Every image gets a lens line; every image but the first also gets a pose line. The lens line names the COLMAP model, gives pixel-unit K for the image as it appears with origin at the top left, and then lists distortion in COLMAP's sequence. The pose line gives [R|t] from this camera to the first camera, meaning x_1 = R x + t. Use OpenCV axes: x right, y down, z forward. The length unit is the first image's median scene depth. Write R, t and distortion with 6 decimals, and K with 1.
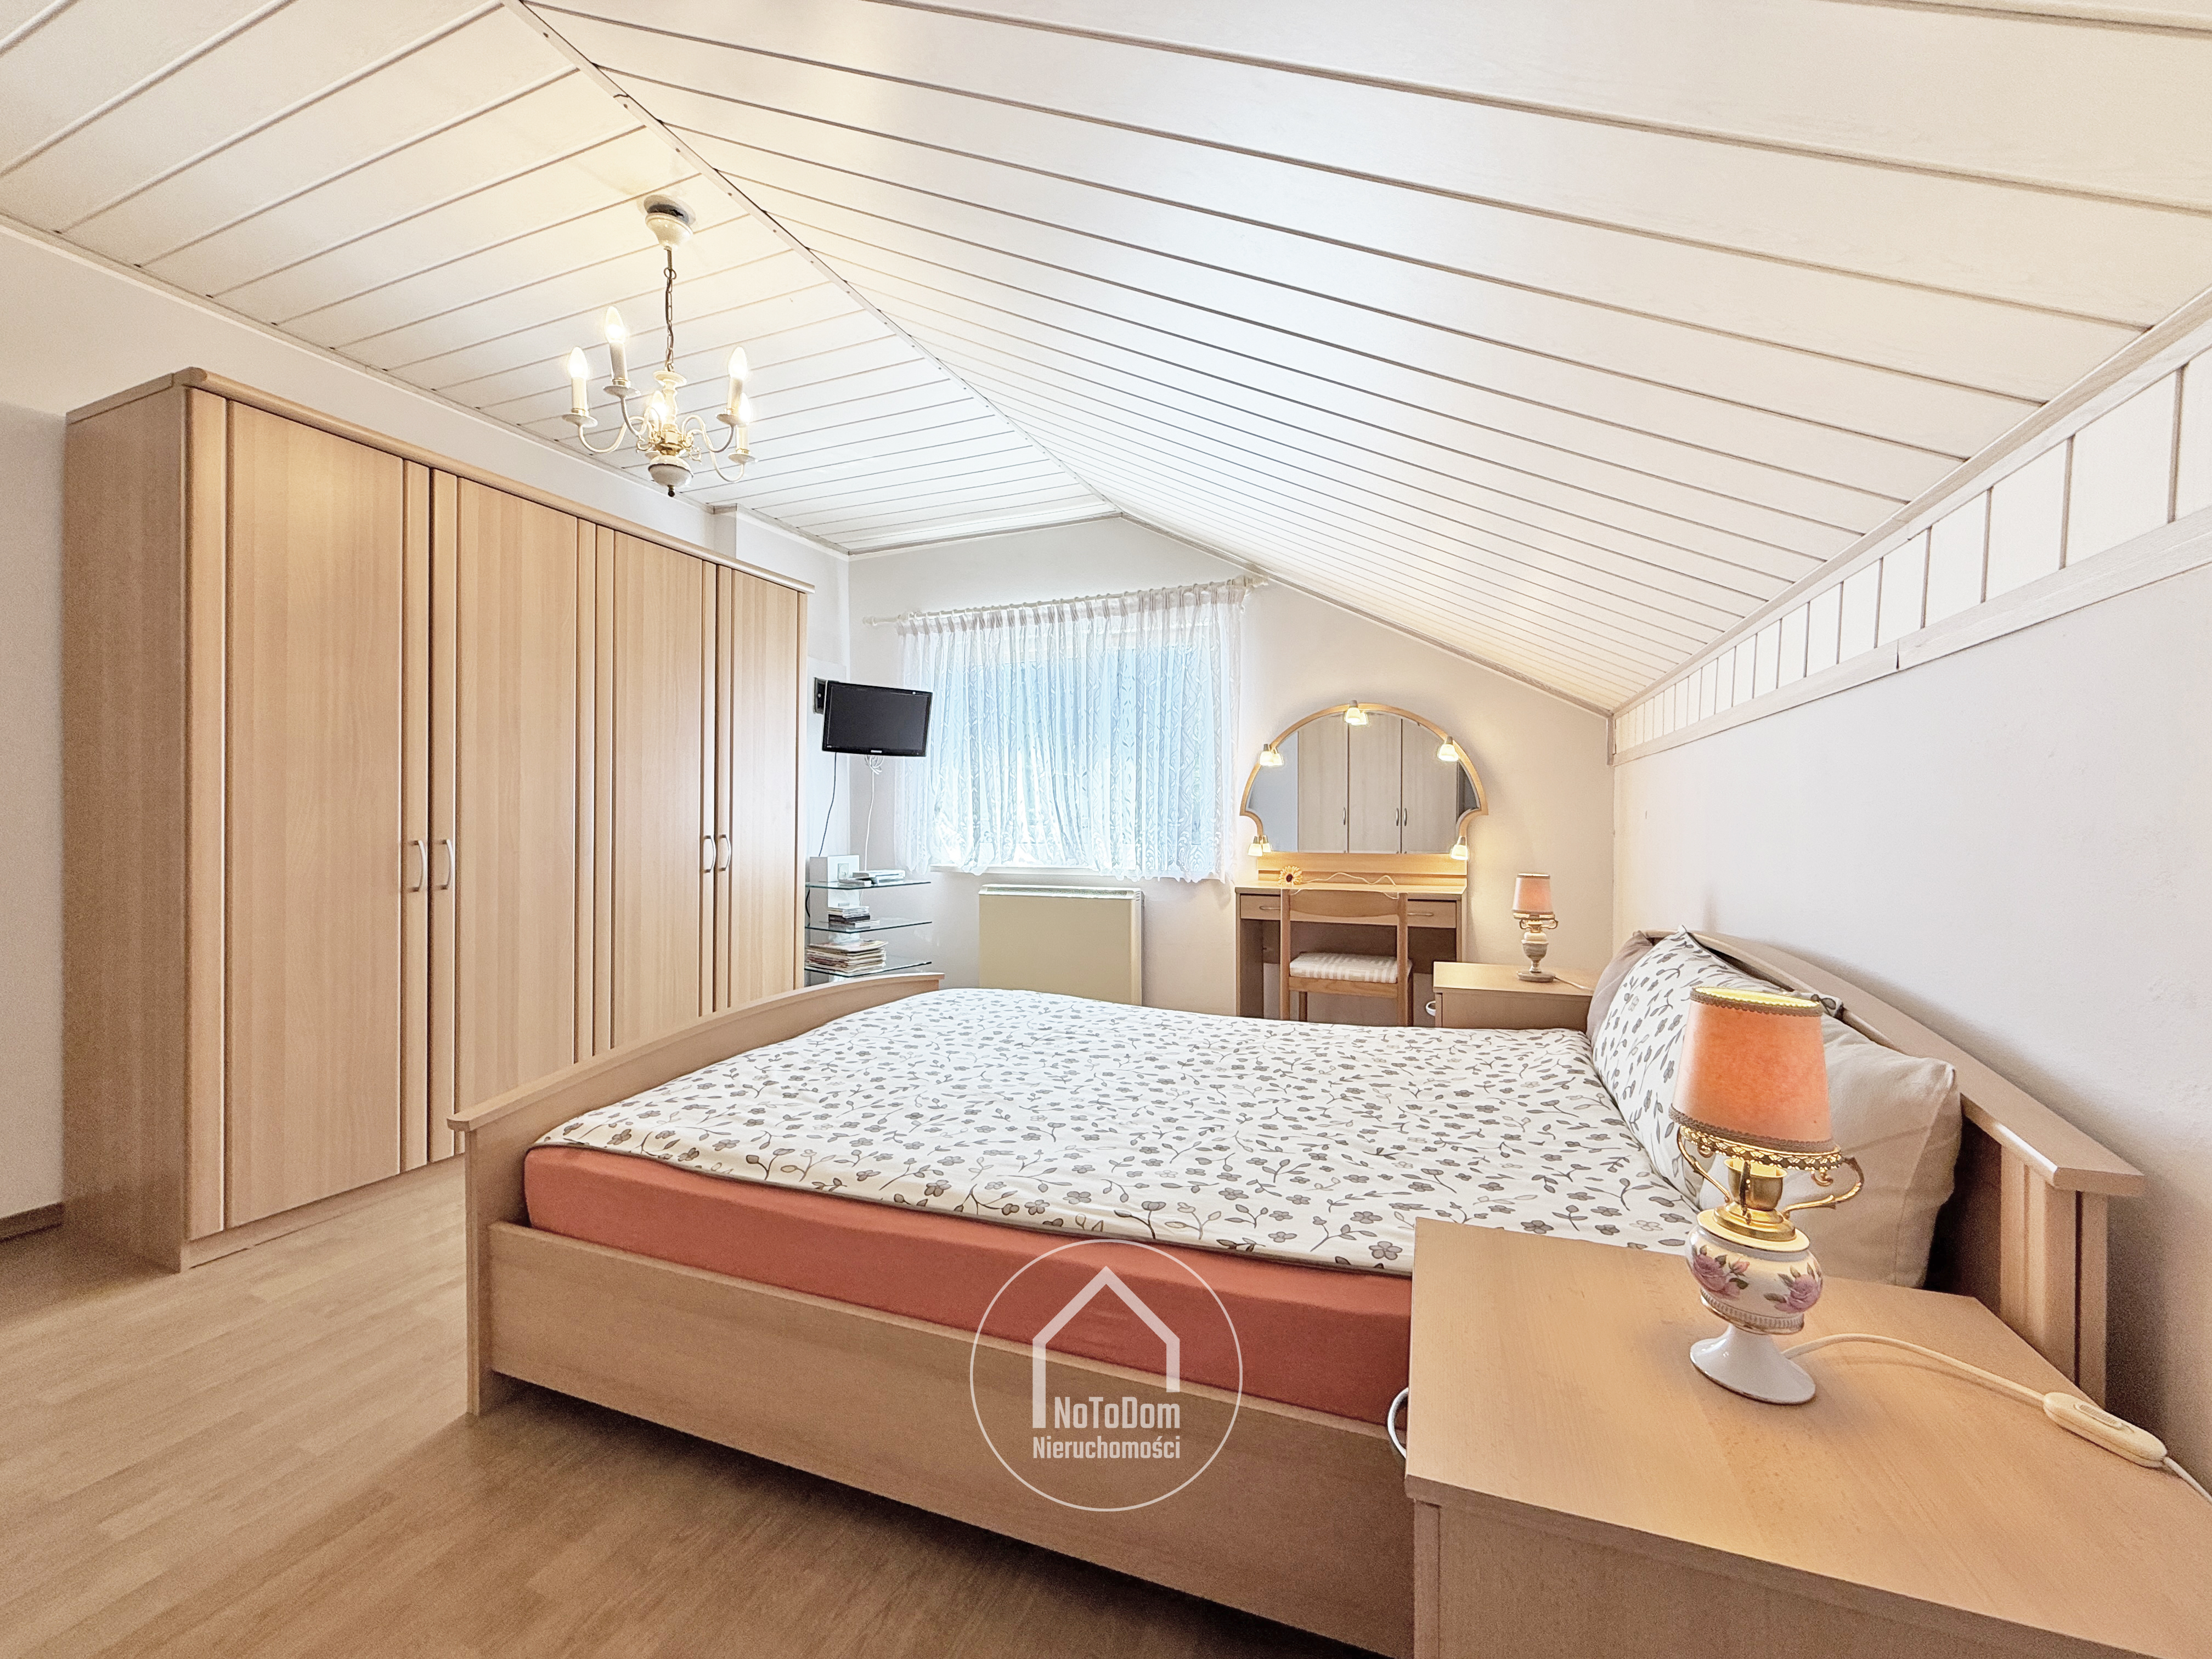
lens RADIAL K [[881.9, 0, 1098.1], [0, 881.9, 825.8], [0, 0, 1]] dist [0.000506, -0.000222]
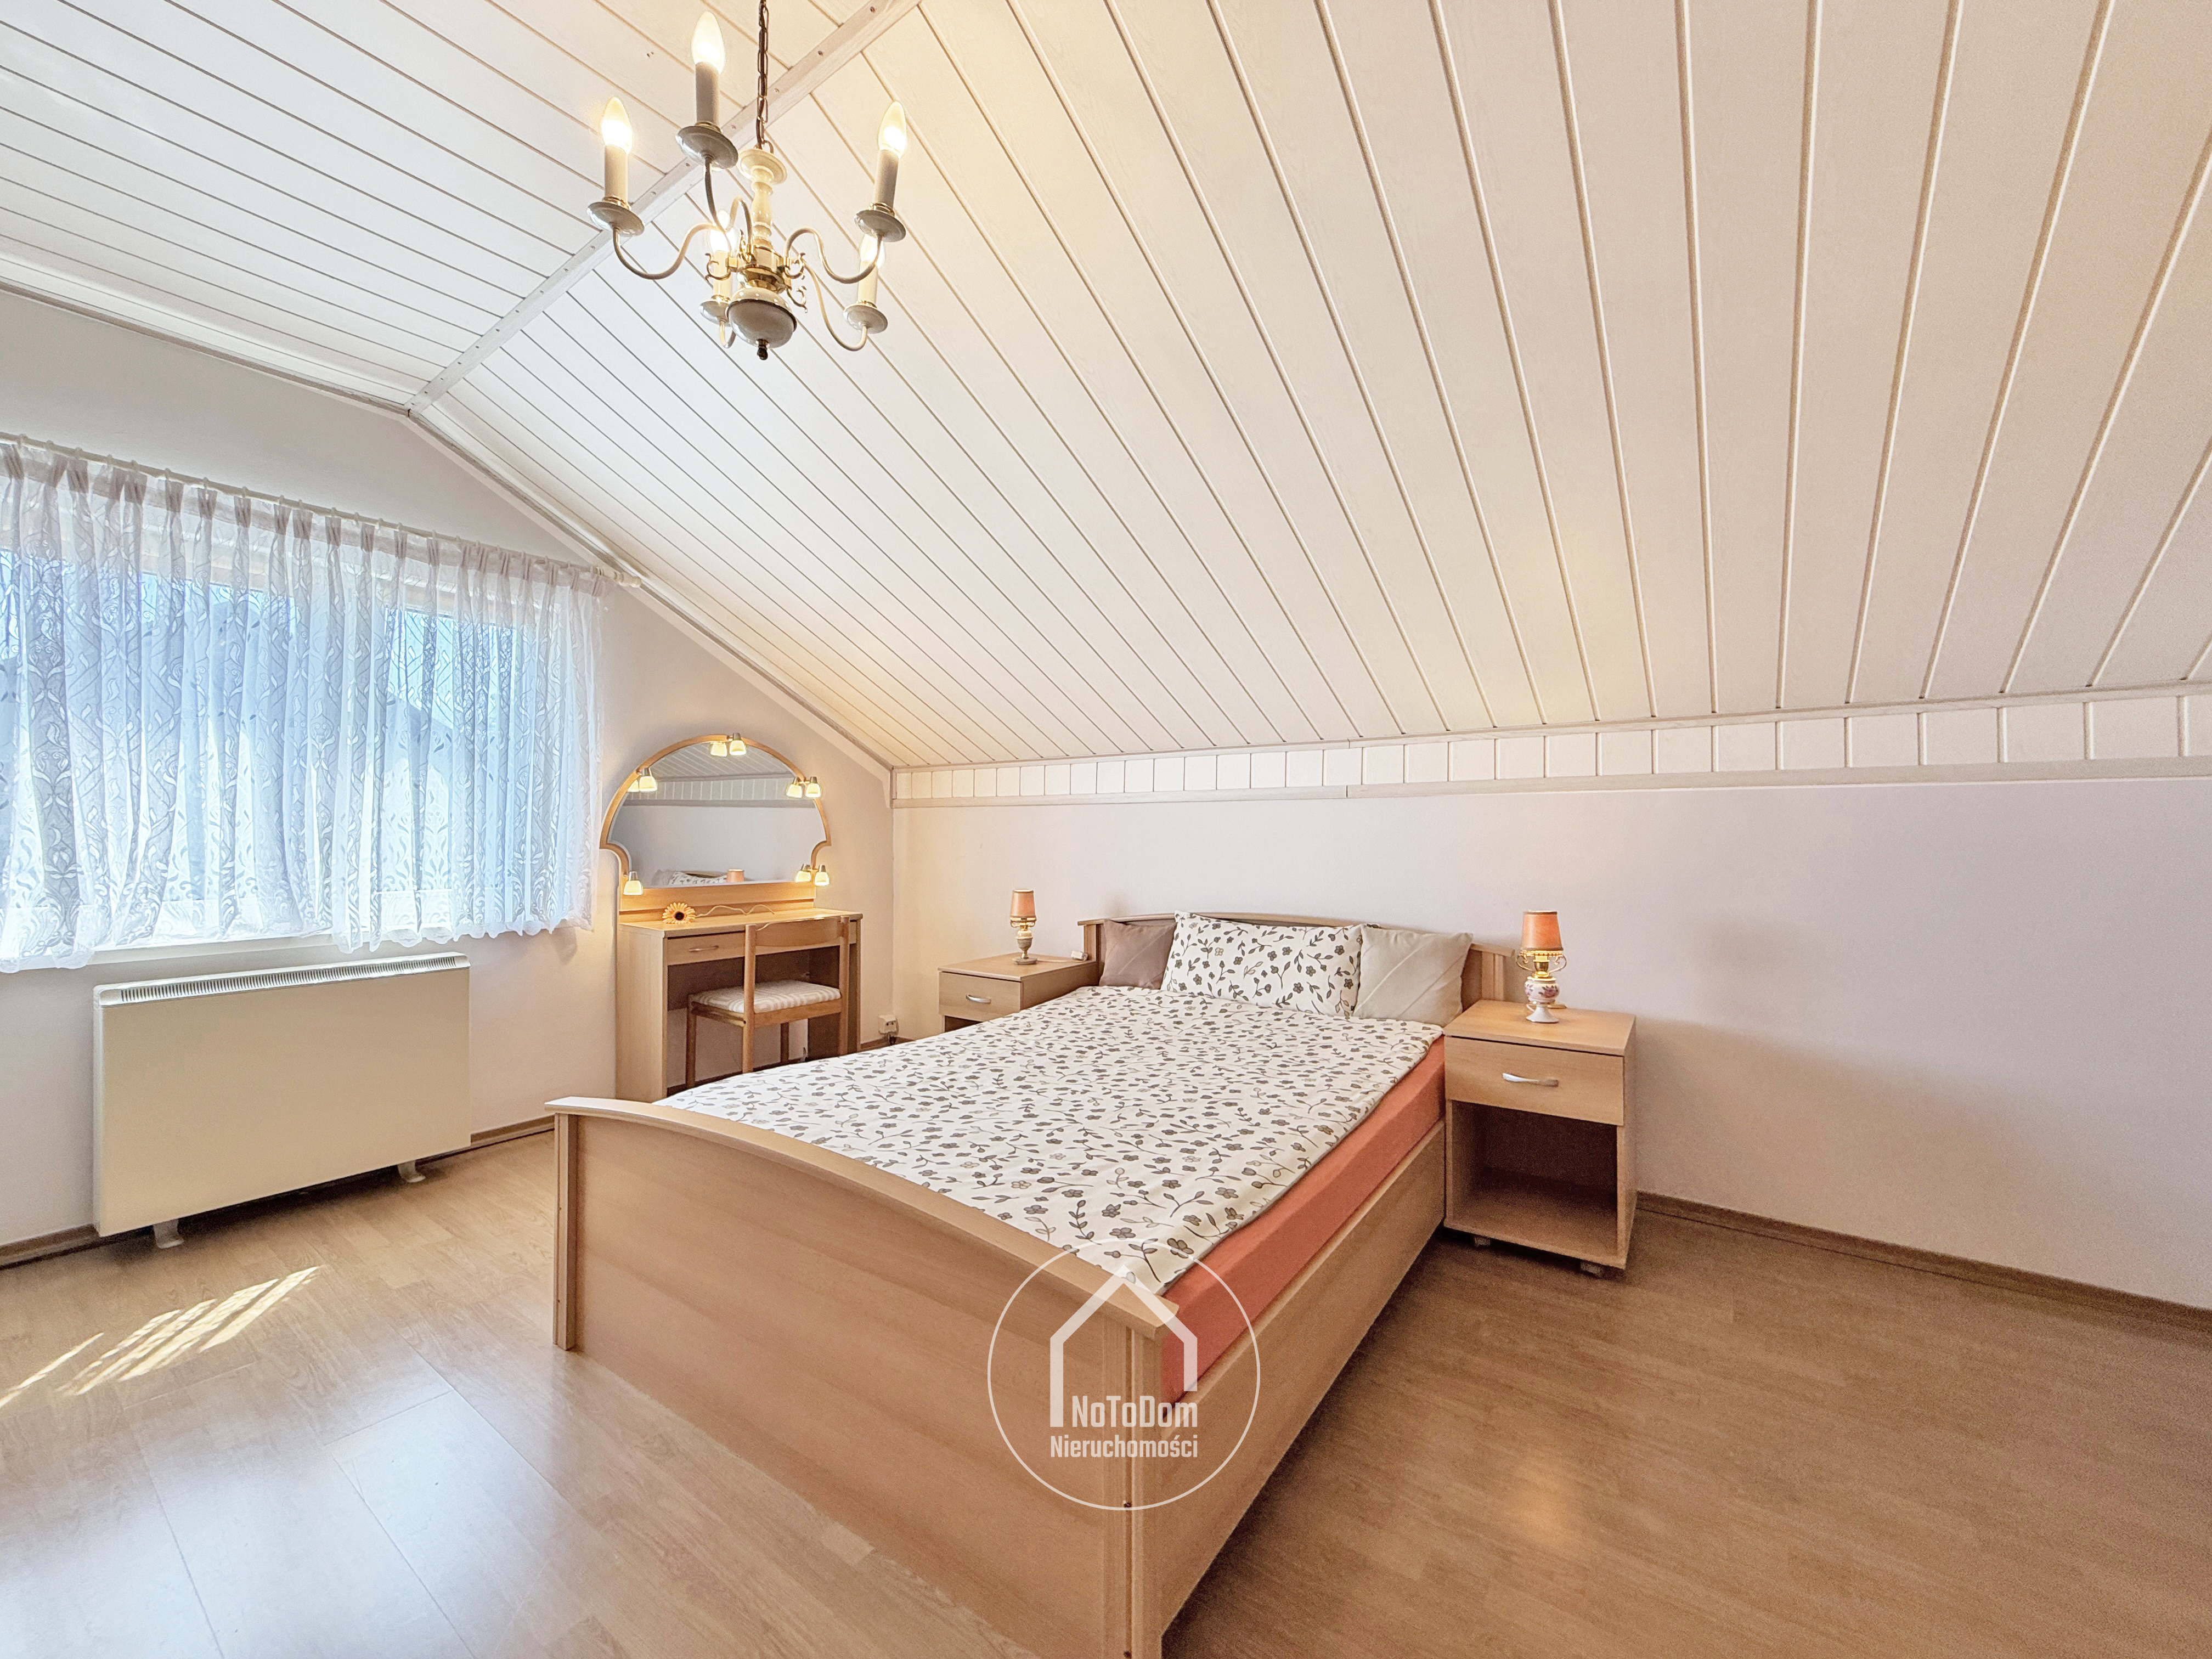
lens RADIAL K [[880.1, 0, 1108.4], [0, 880.1, 799.2], [0, 0, 1]] dist [-0.000737, -0.000180]
pose [[0.226229, 0.040813, 0.973219, -1.140801], [0.006641, 0.999034, -0.043439, -0.038085], [-0.974051, 0.016290, 0.225740, 0.702070]]
